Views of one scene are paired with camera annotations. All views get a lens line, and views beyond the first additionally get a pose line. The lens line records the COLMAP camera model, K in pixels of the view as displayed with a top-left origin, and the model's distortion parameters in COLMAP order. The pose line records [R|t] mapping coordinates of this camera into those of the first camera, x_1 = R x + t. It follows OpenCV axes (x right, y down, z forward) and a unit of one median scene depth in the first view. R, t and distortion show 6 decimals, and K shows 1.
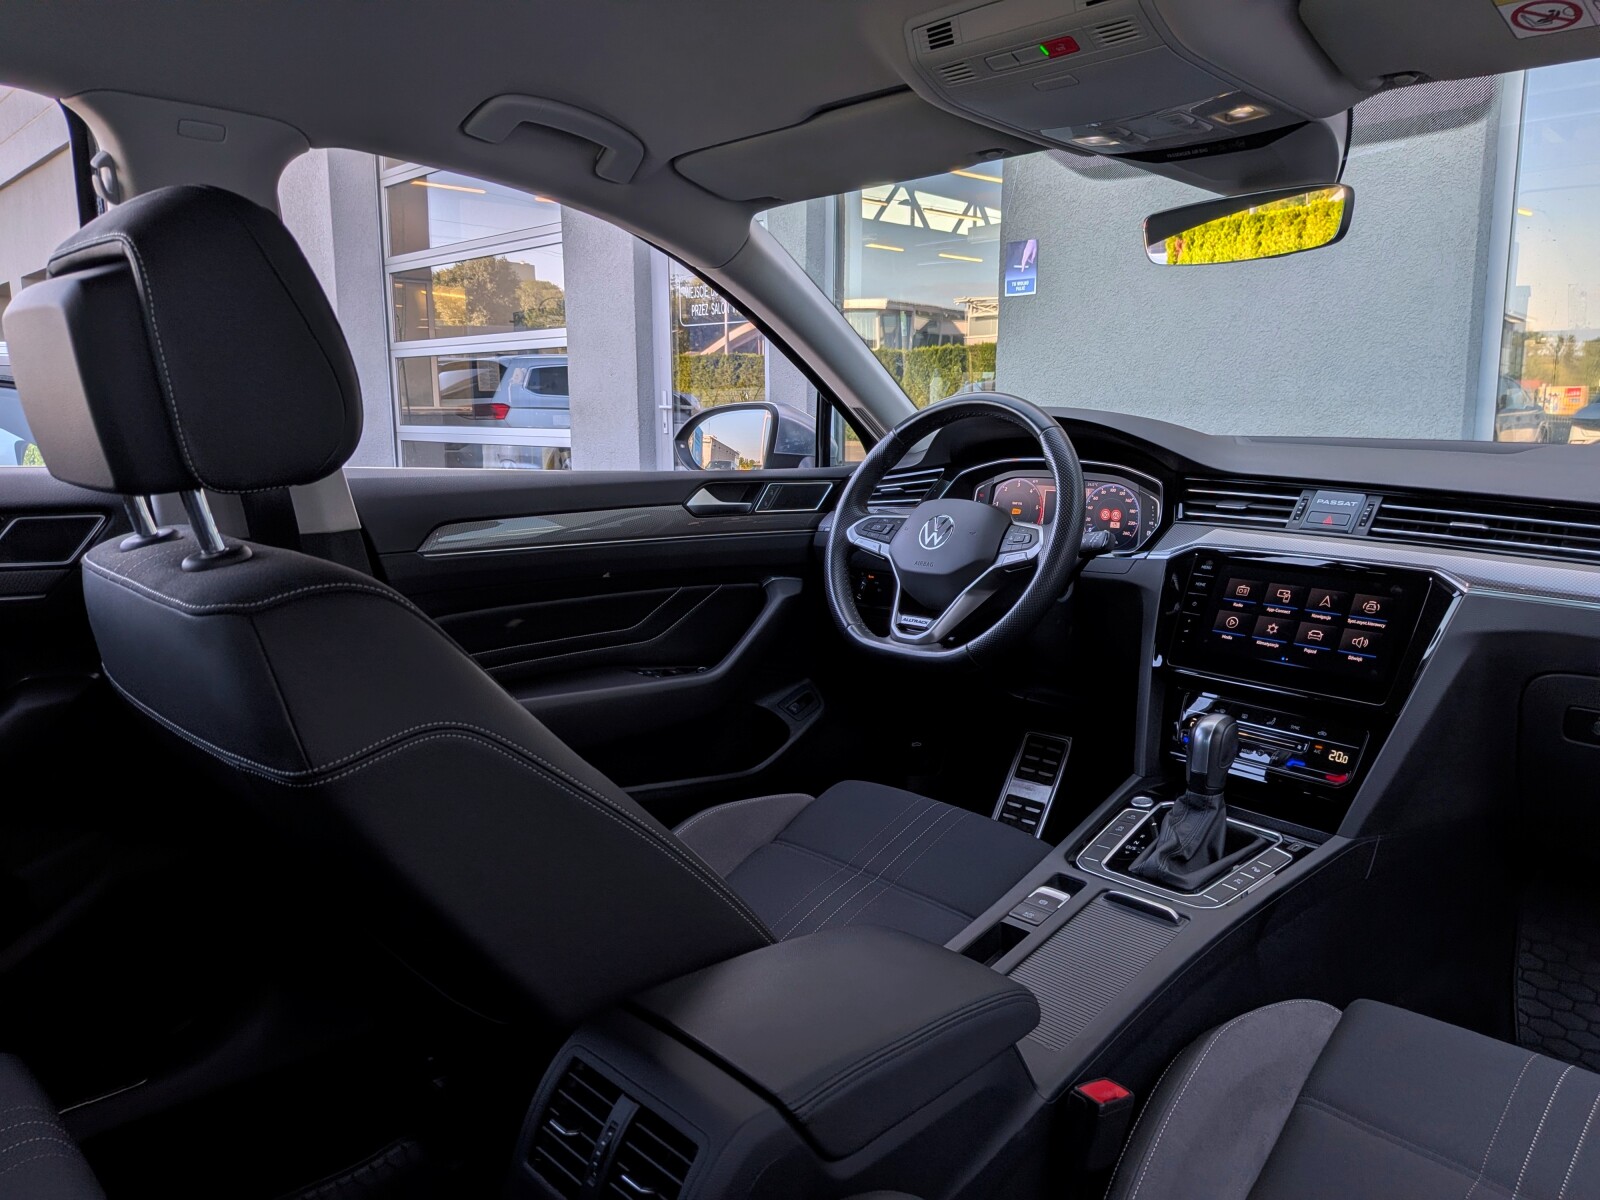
lens RADIAL K [[1158.1, 0, 783.3], [0, 1158.1, 575.6], [0, 0, 1]] dist [0.062842, -0.112983]
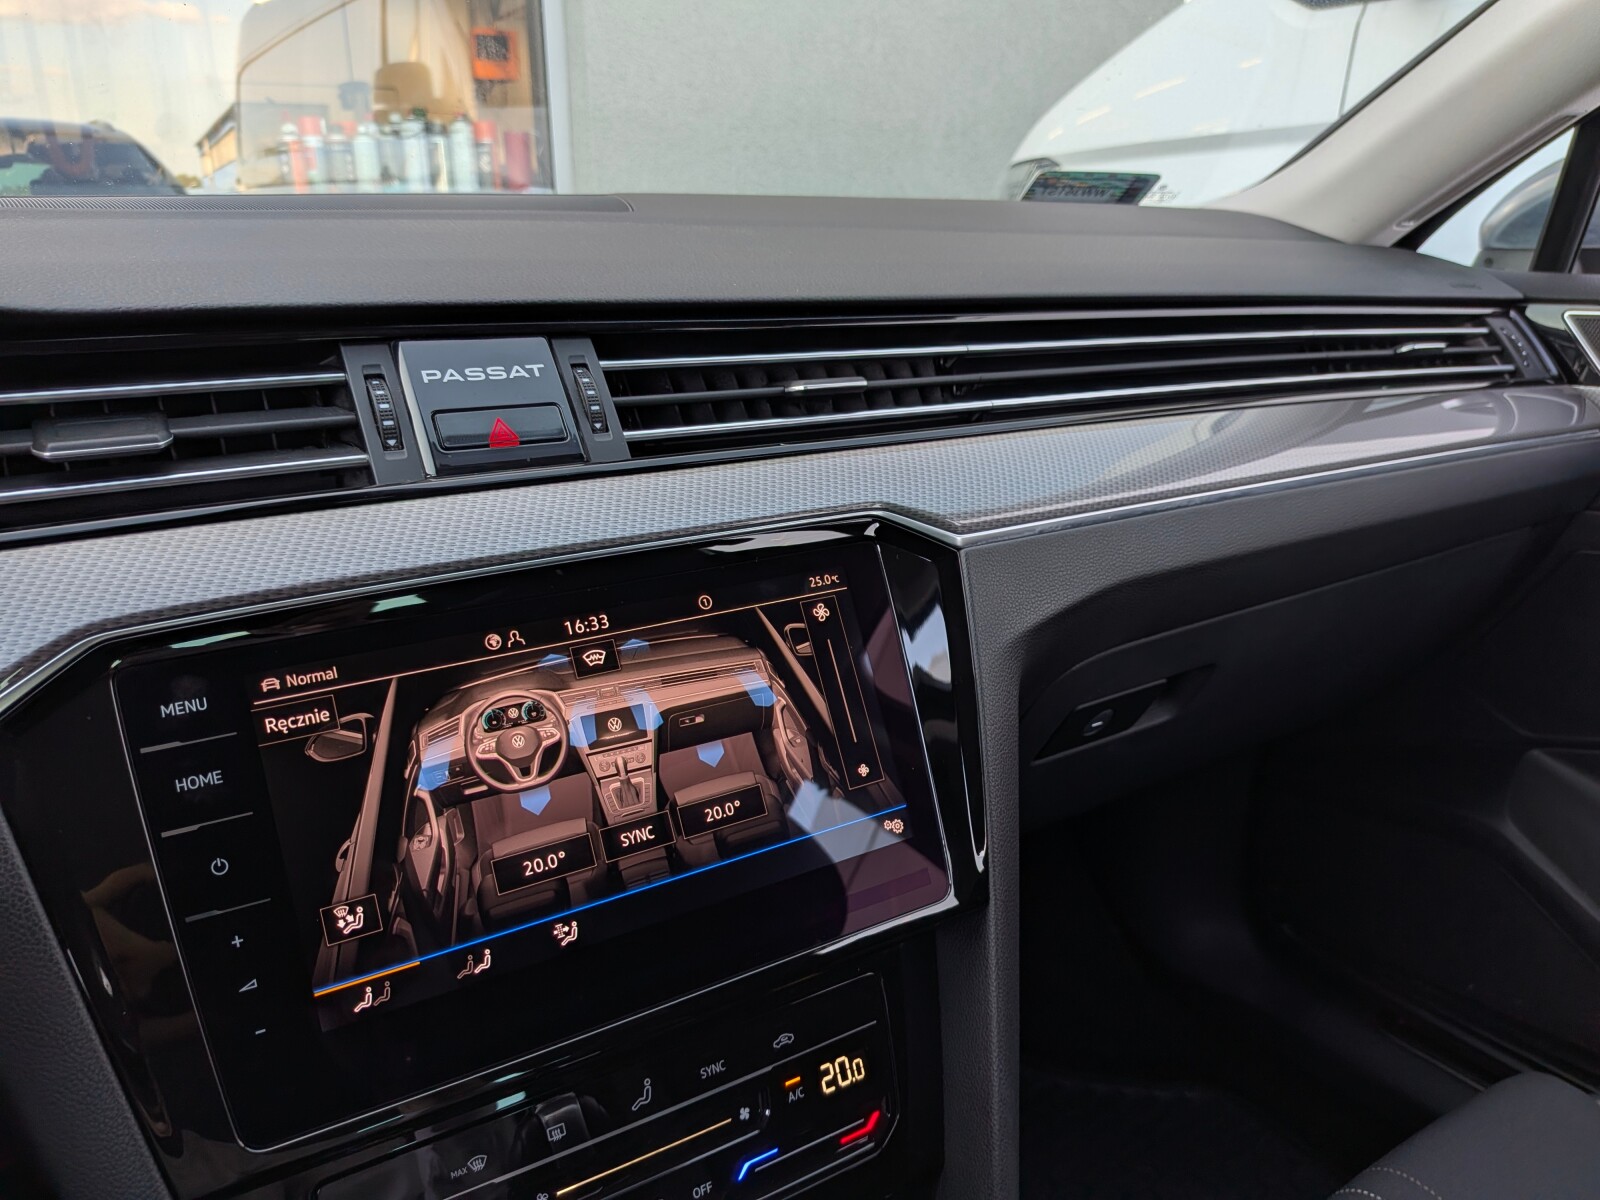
lens RADIAL K [[1158.1, 0, 797.5], [0, 1158.1, 595.1], [0, 0, 1]] dist [0.062842, -0.112983]
pose [[0.152295, -0.312897, 0.937497, 0.162140], [0.151040, 0.944789, 0.290795, -0.082282], [-0.976726, 0.097313, 0.191147, 0.834749]]
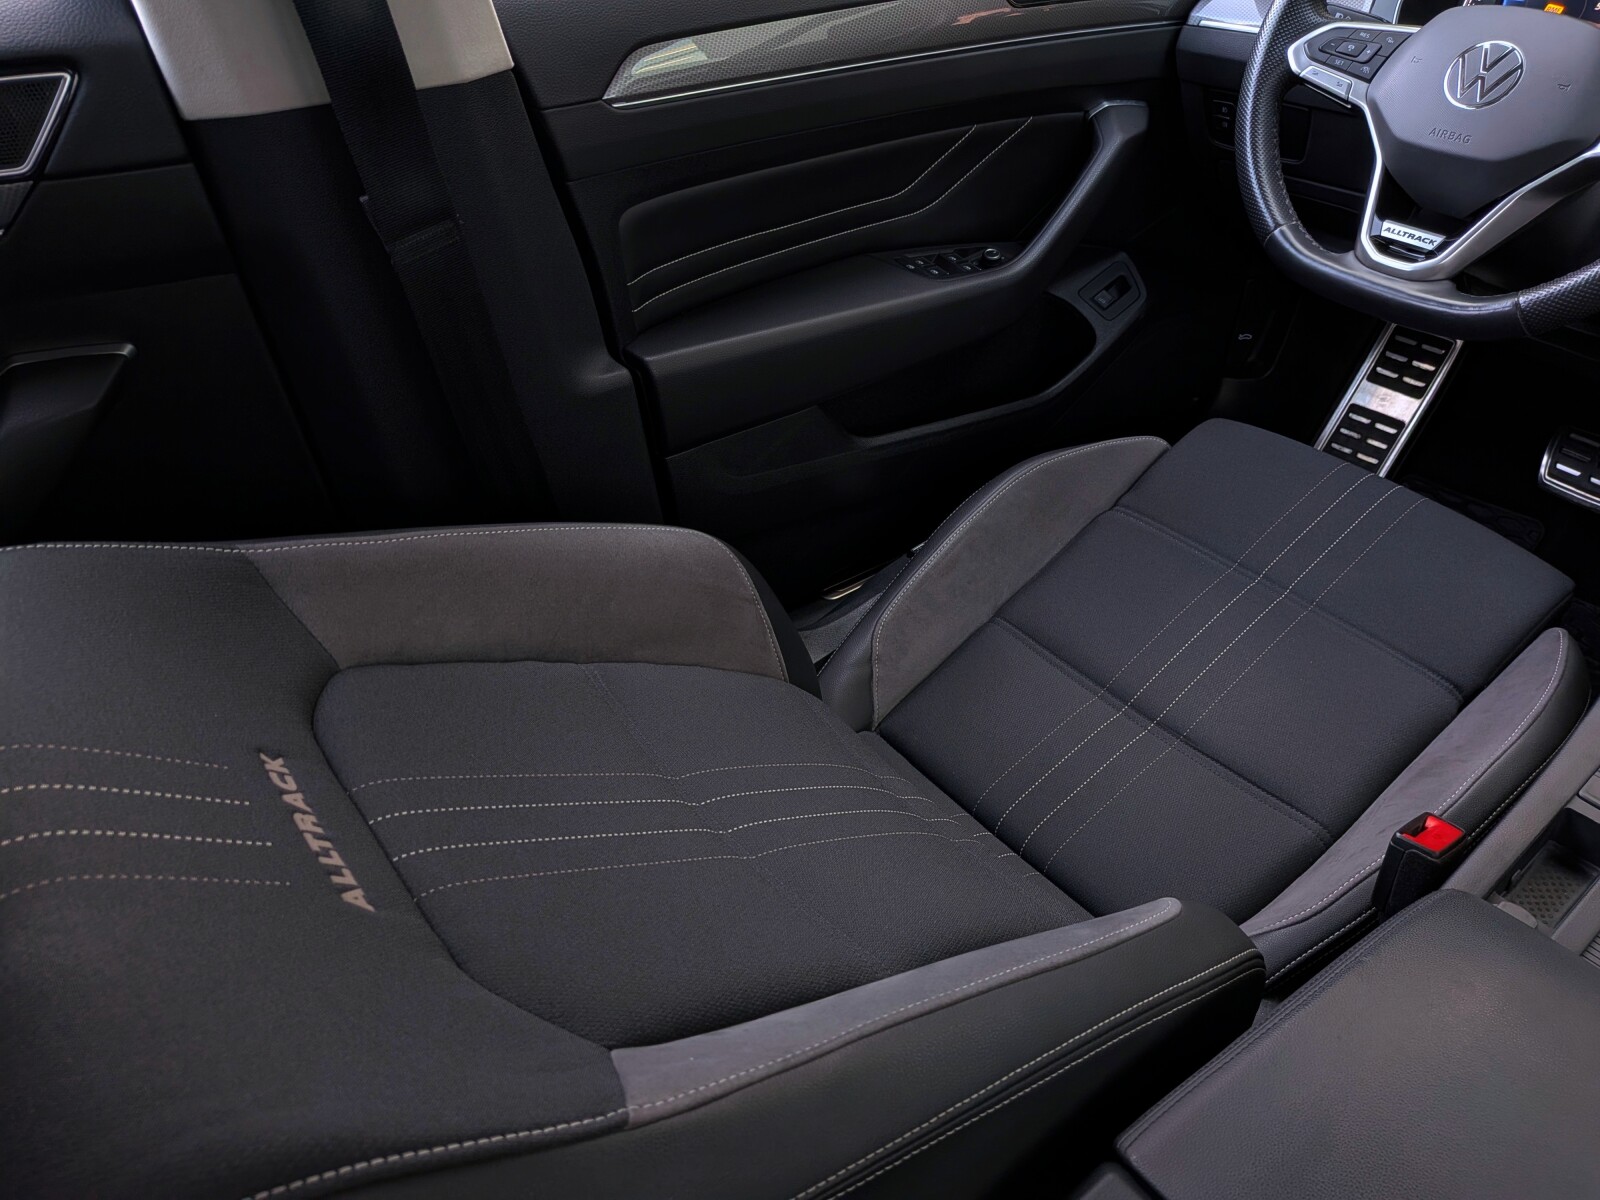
lens RADIAL K [[1158.1, 0, 800.7], [0, 1158.1, 590.2], [0, 0, 1]] dist [0.062842, -0.112983]
pose [[0.996646, 0.052978, -0.062364, -0.163526], [-0.017201, 0.880739, 0.473289, -0.085184], [0.080000, -0.470629, 0.878697, 0.377092]]
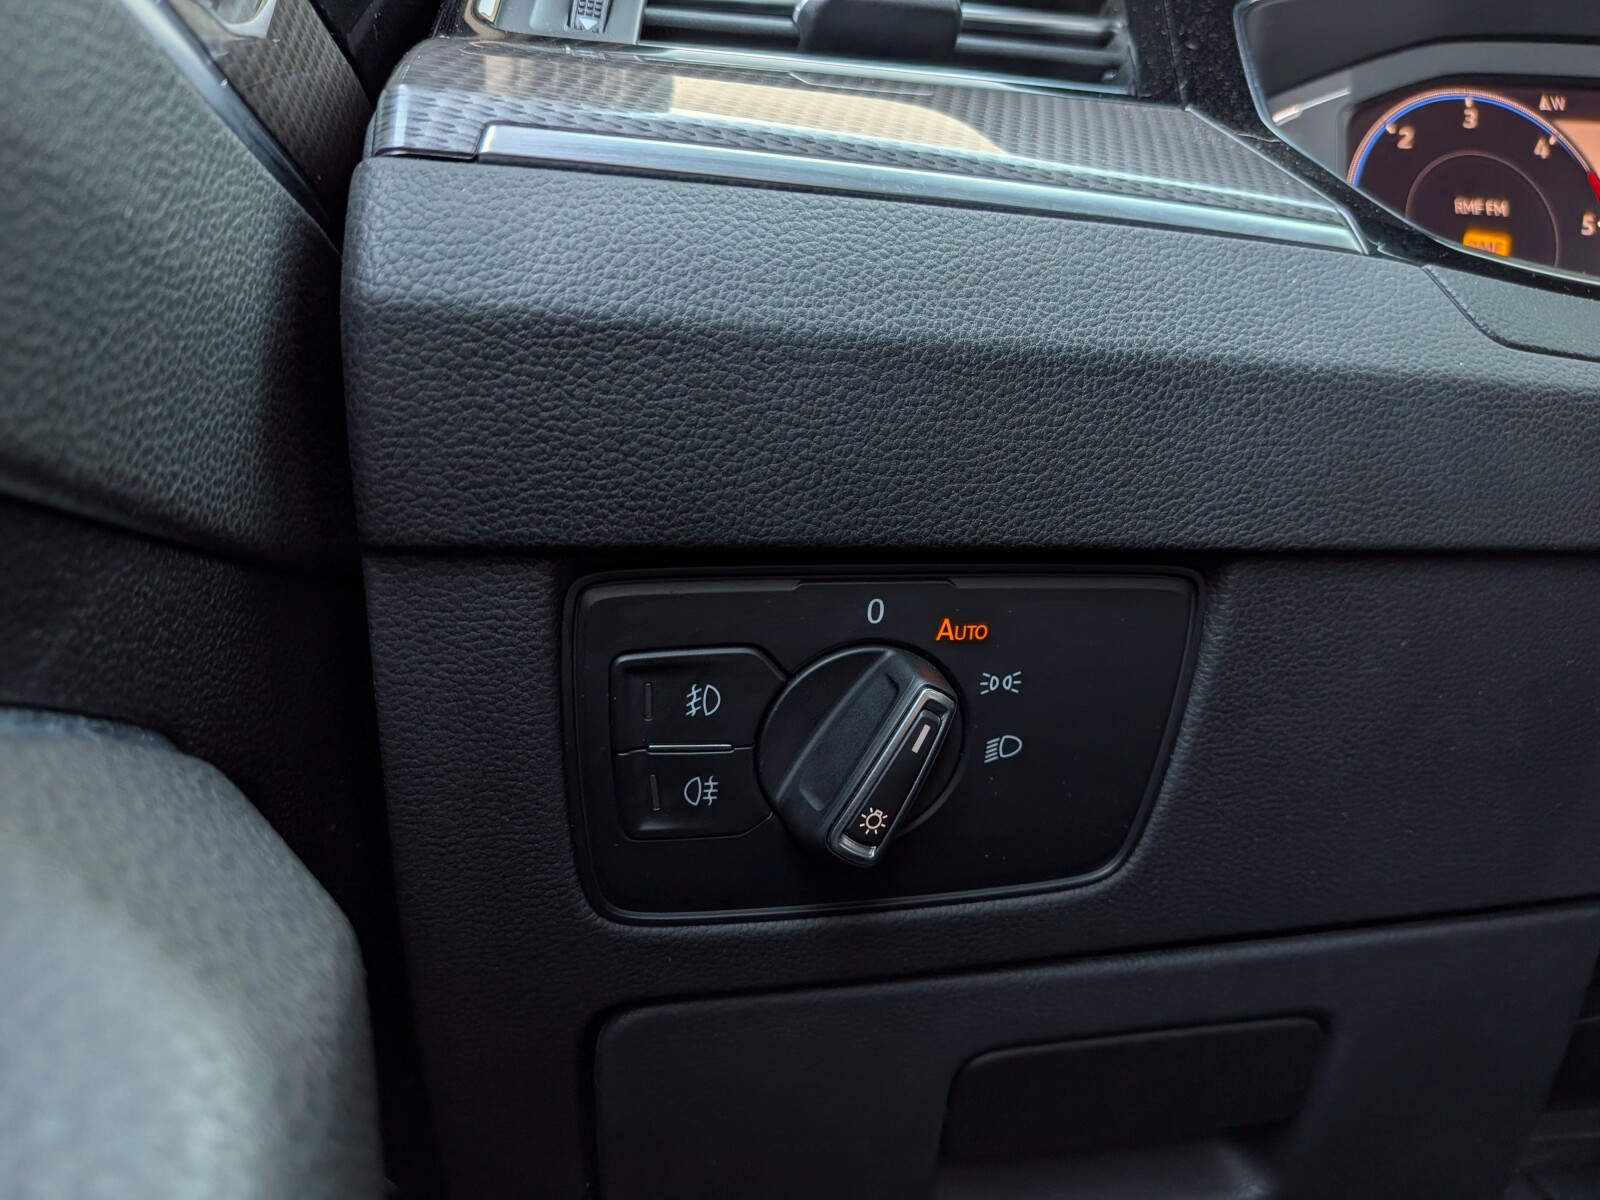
lens RADIAL K [[1158.1, 0, 788.3], [0, 1158.1, 594.2], [0, 0, 1]] dist [0.062842, -0.112983]
pose [[0.561650, 0.014094, 0.827255, -0.031816], [0.139208, 0.983991, -0.111278, 0.009635], [-0.815580, 0.177660, 0.550696, 1.241361]]
